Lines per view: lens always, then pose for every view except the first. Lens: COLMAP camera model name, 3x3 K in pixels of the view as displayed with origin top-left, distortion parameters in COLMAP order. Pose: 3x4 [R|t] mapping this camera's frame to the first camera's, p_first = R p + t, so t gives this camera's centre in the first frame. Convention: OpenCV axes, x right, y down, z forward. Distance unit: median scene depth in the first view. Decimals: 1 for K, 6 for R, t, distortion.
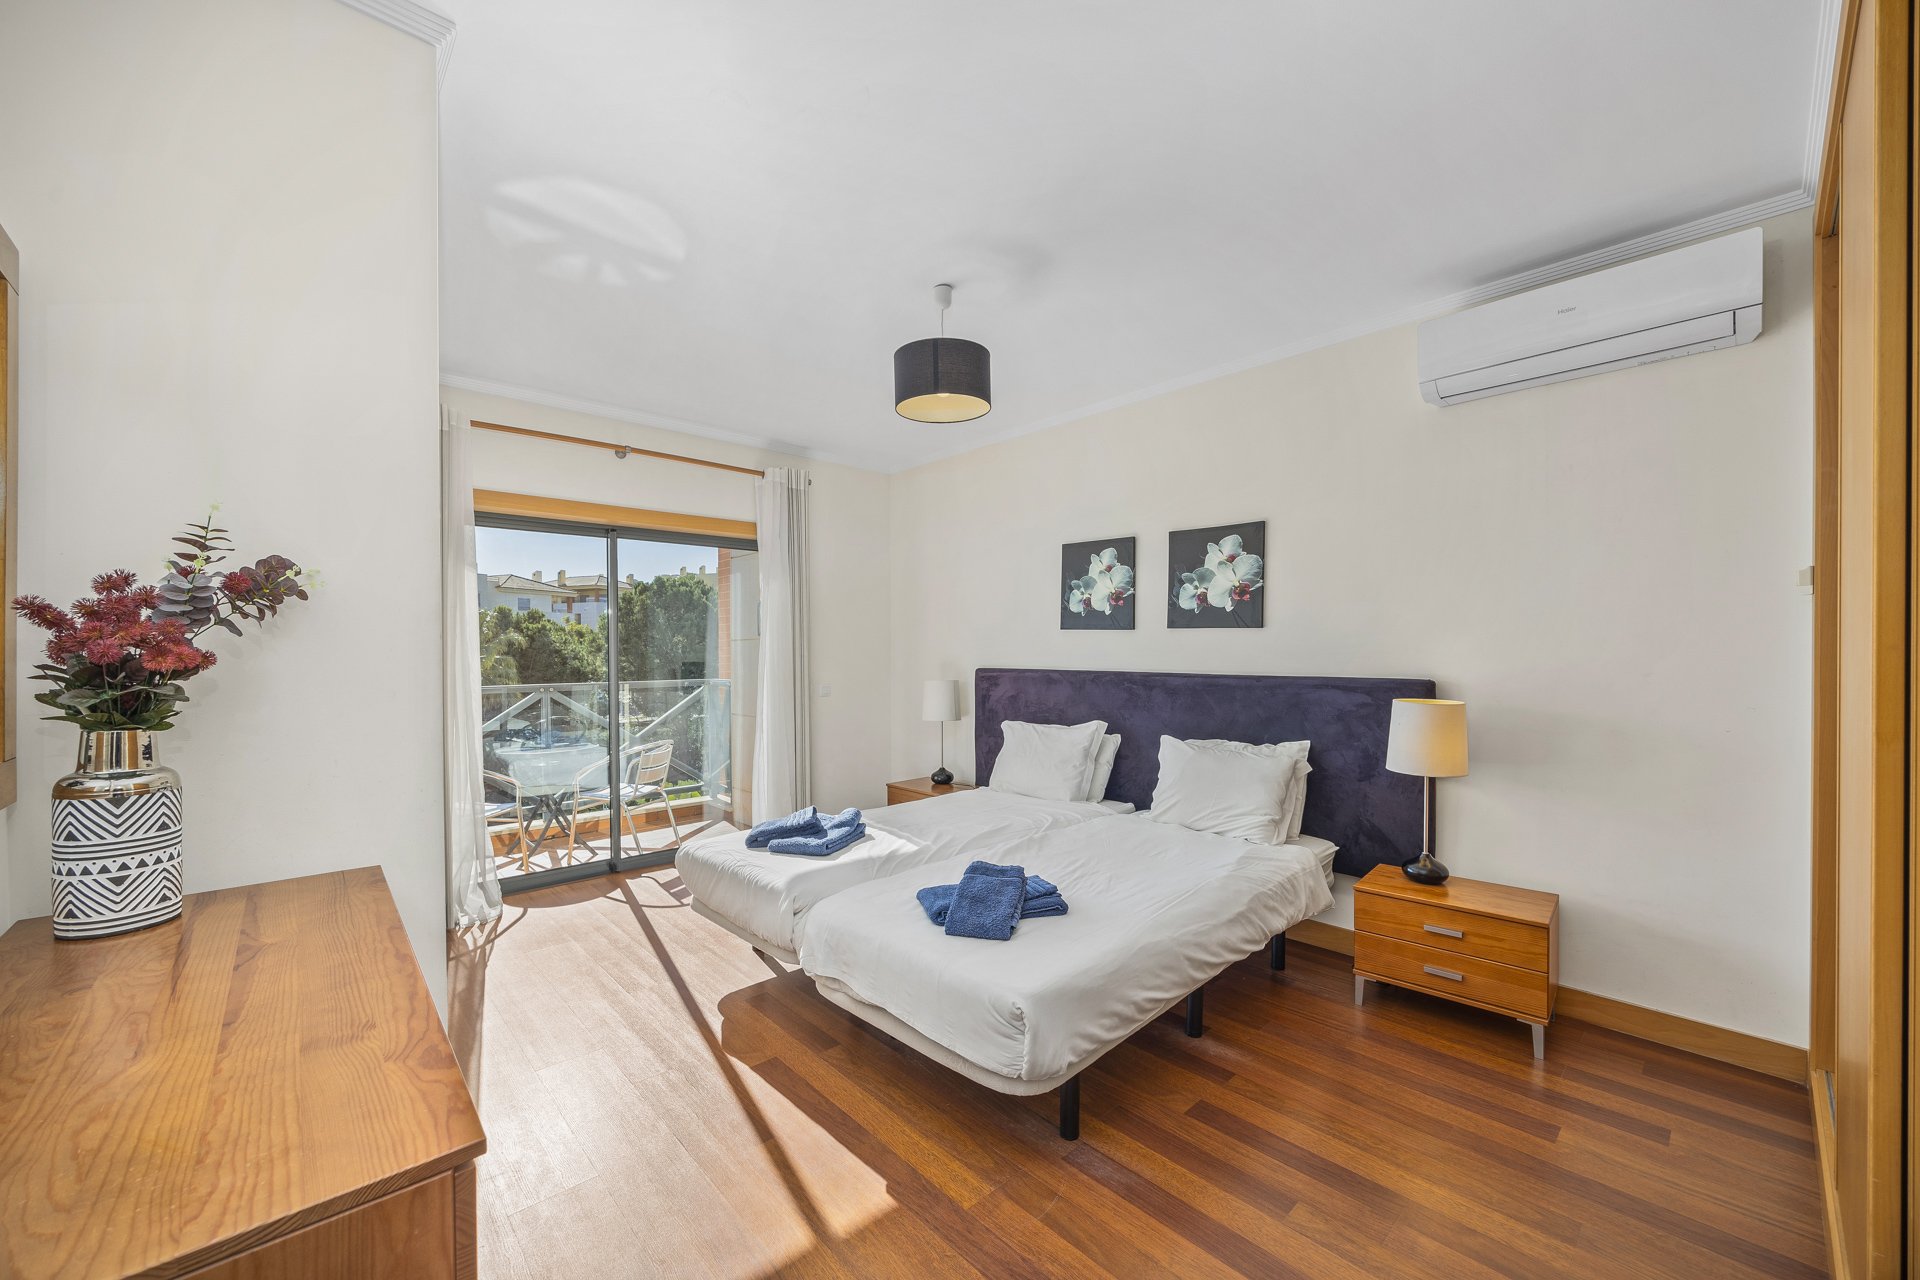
lens RADIAL K [[725.1, 0, 952.9], [0, 725.1, 657.0], [0, 0, 1]] dist [-0.001127, 0.000147]
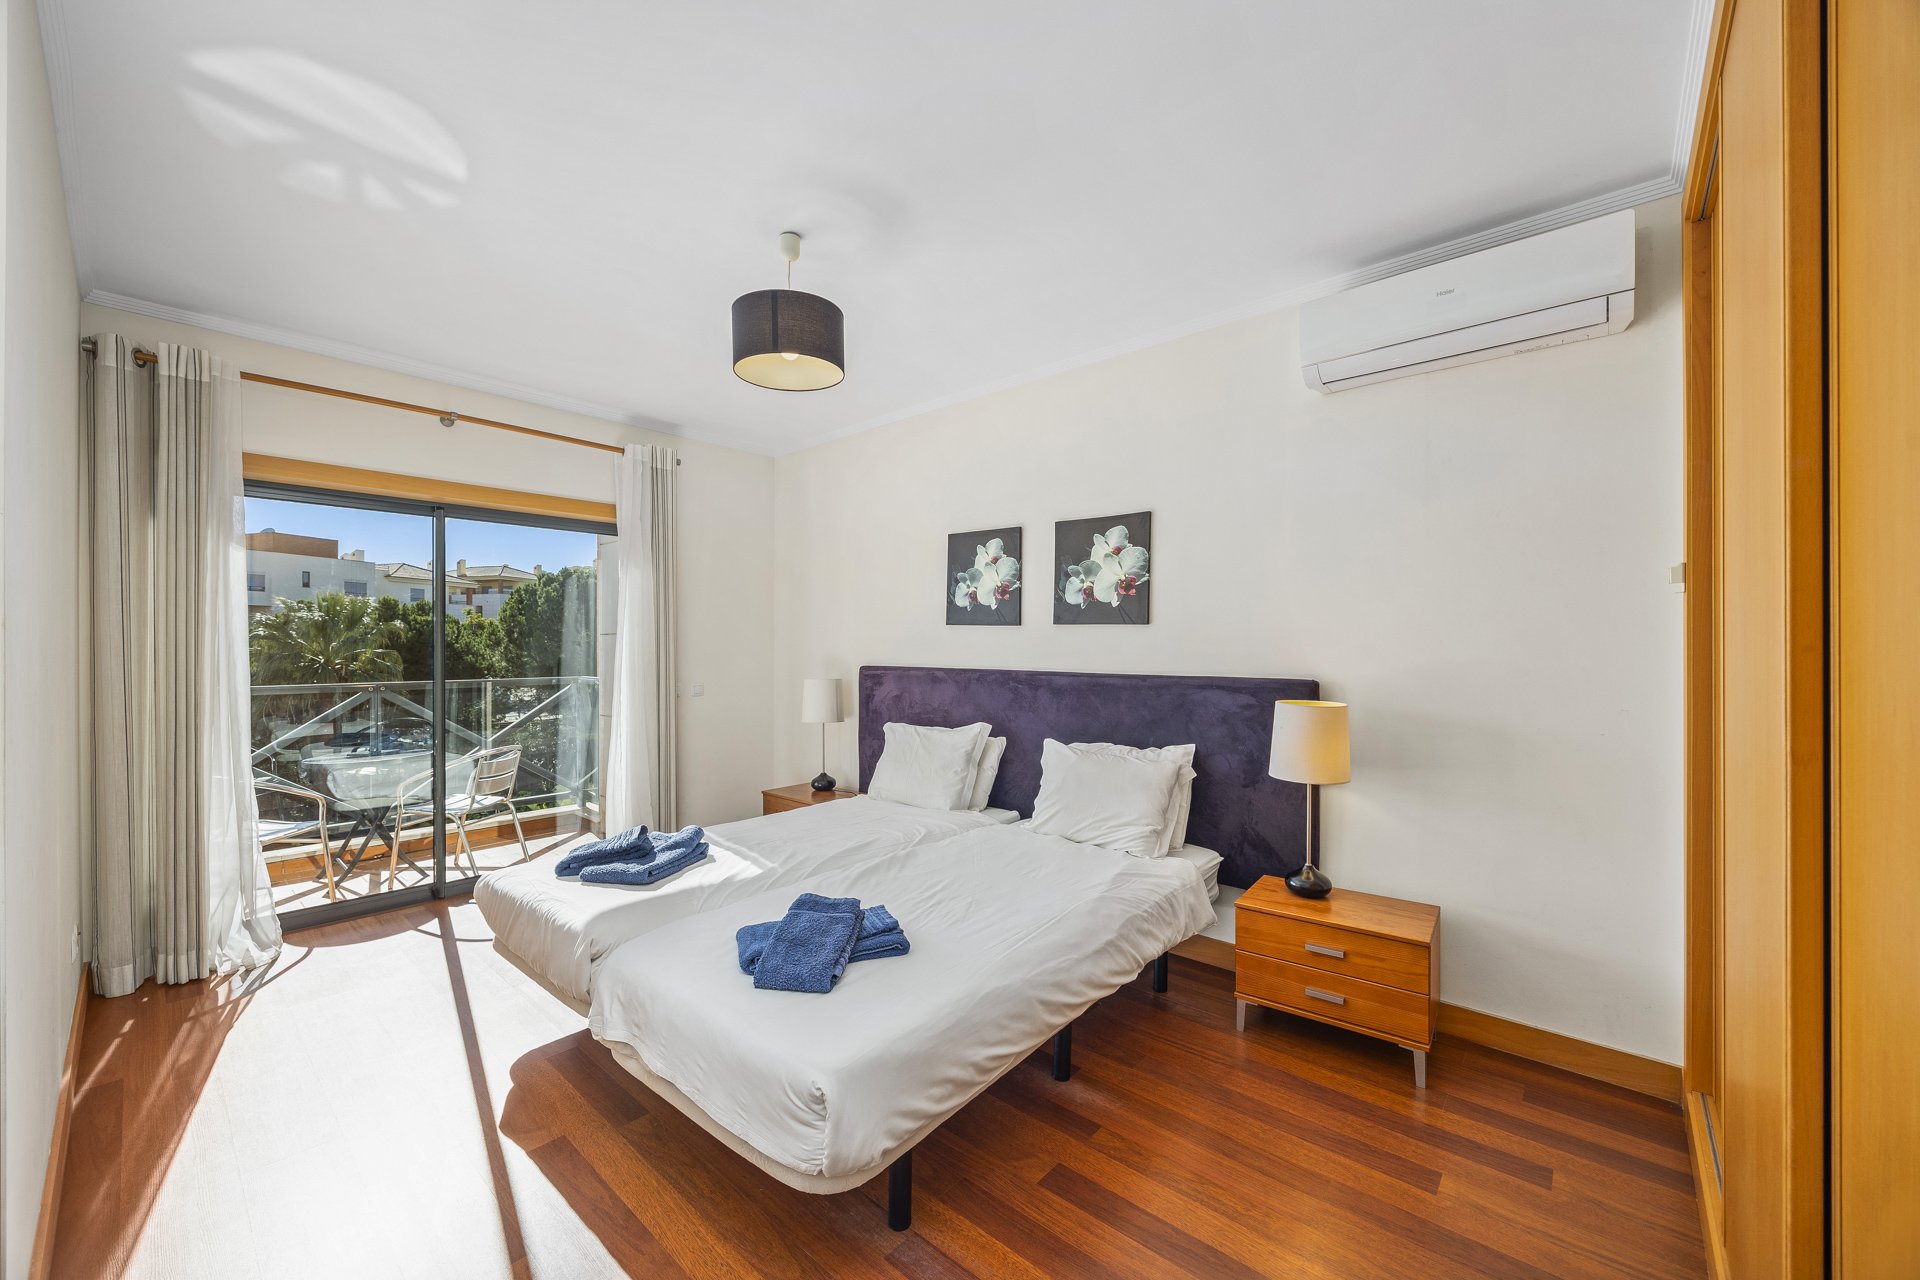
lens RADIAL K [[725.1, 0, 946.6], [0, 725.1, 645.2], [0, 0, 1]] dist [-0.001127, 0.000147]
pose [[0.995377, 0.004806, 0.095923, 0.093955], [-0.003763, 0.999932, -0.011053, -0.002049], [-0.095969, 0.010641, 0.995327, 0.107010]]
